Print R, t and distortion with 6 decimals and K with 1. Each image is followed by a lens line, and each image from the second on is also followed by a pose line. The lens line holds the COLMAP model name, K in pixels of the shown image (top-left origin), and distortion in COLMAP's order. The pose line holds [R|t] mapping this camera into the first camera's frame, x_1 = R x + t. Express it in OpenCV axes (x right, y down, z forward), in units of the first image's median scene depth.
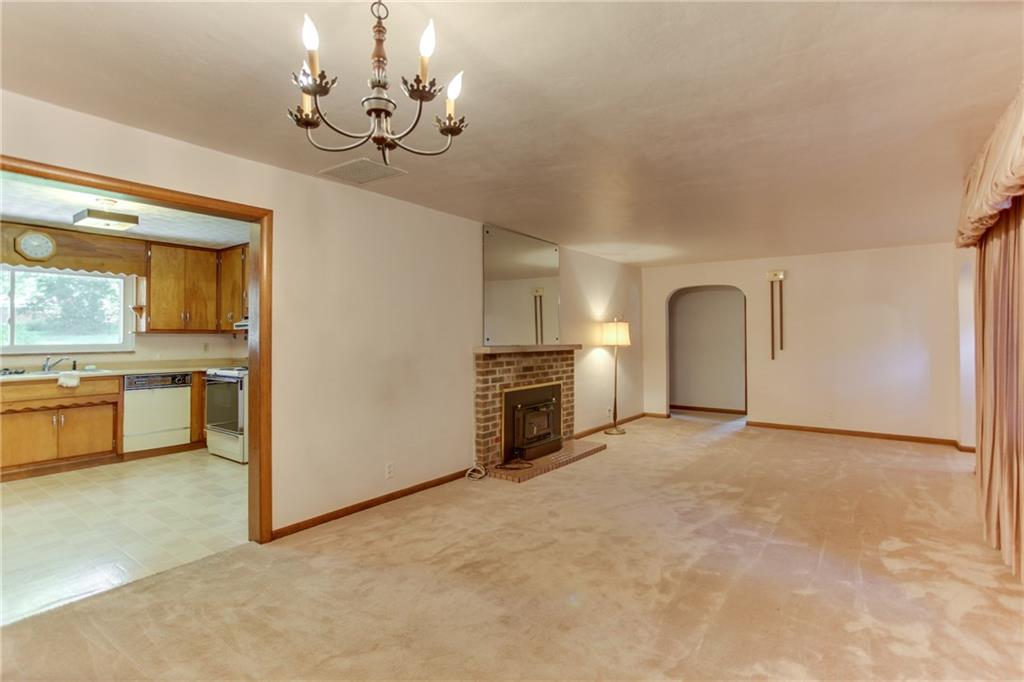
lens RADIAL K [[505.3, 0, 518.6], [0, 505.3, 328.0], [0, 0, 1]] dist [-0.014232, 0.004560]
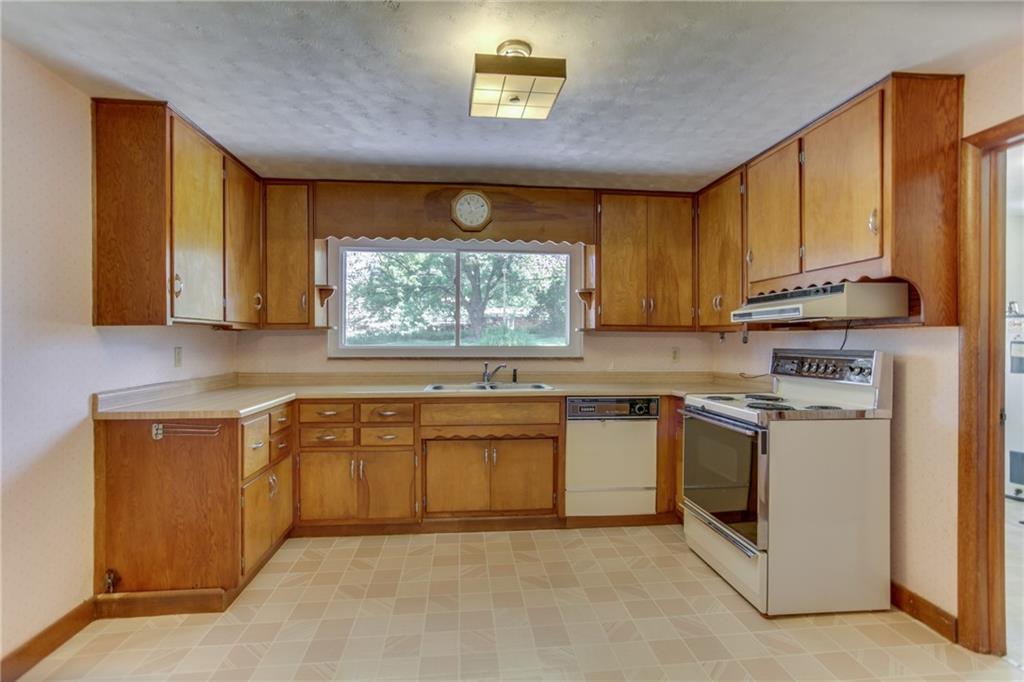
lens RADIAL K [[505.3, 0, 510.5], [0, 505.3, 339.2], [0, 0, 1]] dist [-0.014232, 0.004560]
pose [[0.676604, 0.005700, -0.736325, -0.305158], [0.005354, 0.999906, 0.012660, 0.011205], [0.736328, -0.012508, 0.676509, 0.433256]]
